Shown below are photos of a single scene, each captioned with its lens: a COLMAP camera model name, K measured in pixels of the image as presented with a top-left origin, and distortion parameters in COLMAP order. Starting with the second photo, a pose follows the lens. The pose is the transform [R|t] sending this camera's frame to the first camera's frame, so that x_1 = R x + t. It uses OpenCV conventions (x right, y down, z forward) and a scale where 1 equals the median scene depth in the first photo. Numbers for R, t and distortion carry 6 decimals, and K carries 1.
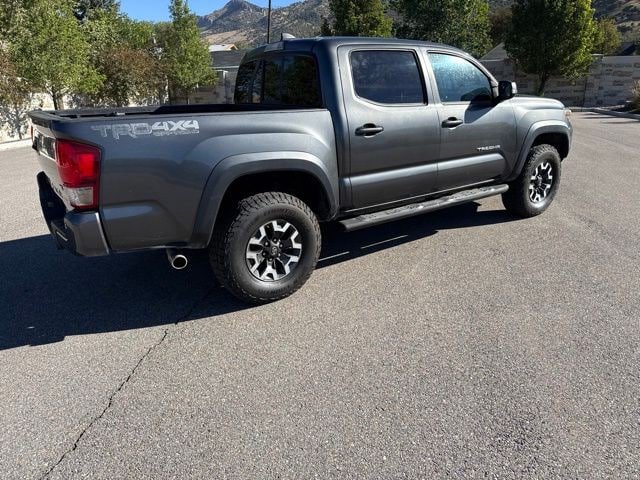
lens RADIAL K [[458.8, 0, 320.0], [0, 458.8, 240.0], [0, 0, 1]] dist [0.001787, -0.001613]
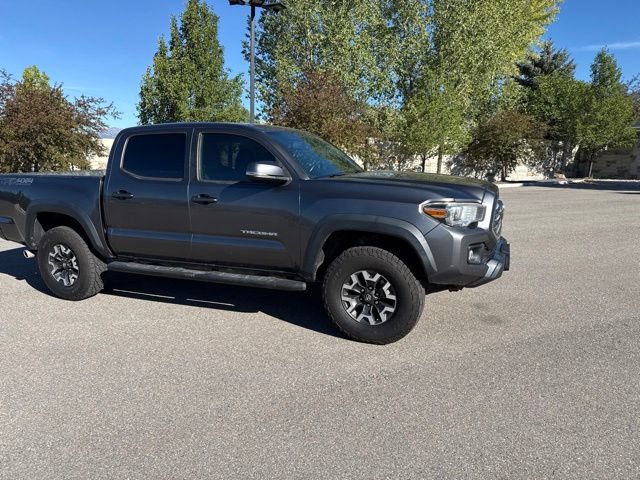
lens RADIAL K [[450.5, 0, 305.9], [0, 450.5, 240.2], [0, 0, 1]] dist [0.006935, -0.003420]
pose [[0.519708, 0.176737, -0.835864, 1.203150], [-0.272115, 0.961659, 0.034145, -0.251673], [0.809850, 0.209706, 0.547874, 0.624617]]
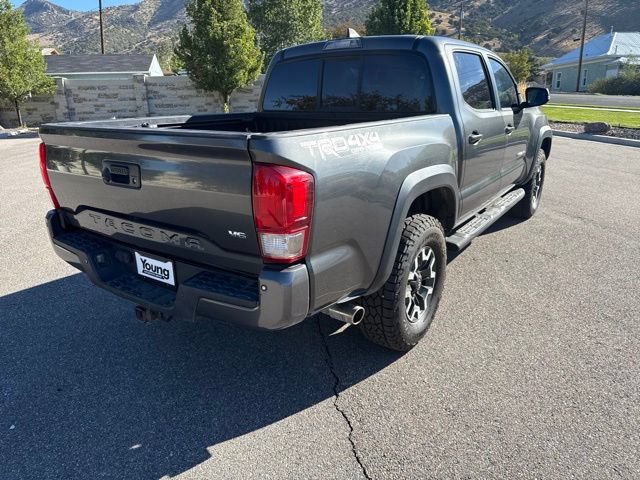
lens RADIAL K [[458.9, 0, 317.0], [0, 458.9, 240.1], [0, 0, 1]] dist [0.013798, -0.009887]
pose [[0.942548, -0.097353, 0.319571, -0.415915], [0.104135, 0.994555, -0.004158, -0.056241], [-0.317426, 0.037197, 0.947553, 0.200380]]
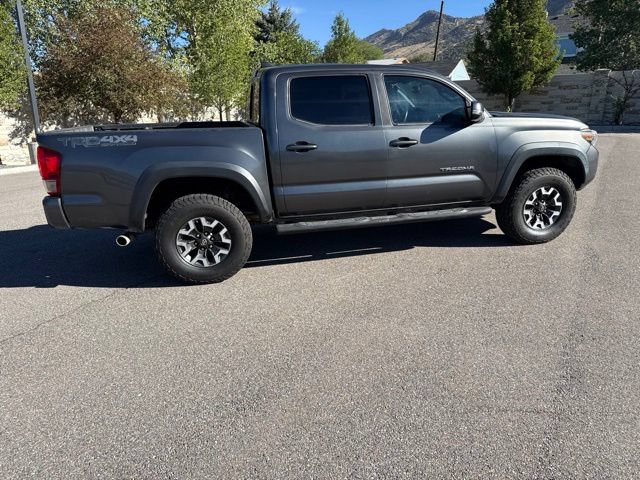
lens RADIAL K [[458.9, 0, 317.0], [0, 458.9, 240.1], [0, 0, 1]] dist [0.013798, -0.009887]
pose [[0.928205, 0.104036, -0.357228, 0.477509], [-0.112493, 0.993648, -0.002916, -0.009639], [0.354656, 0.042892, 0.934013, -0.031183]]
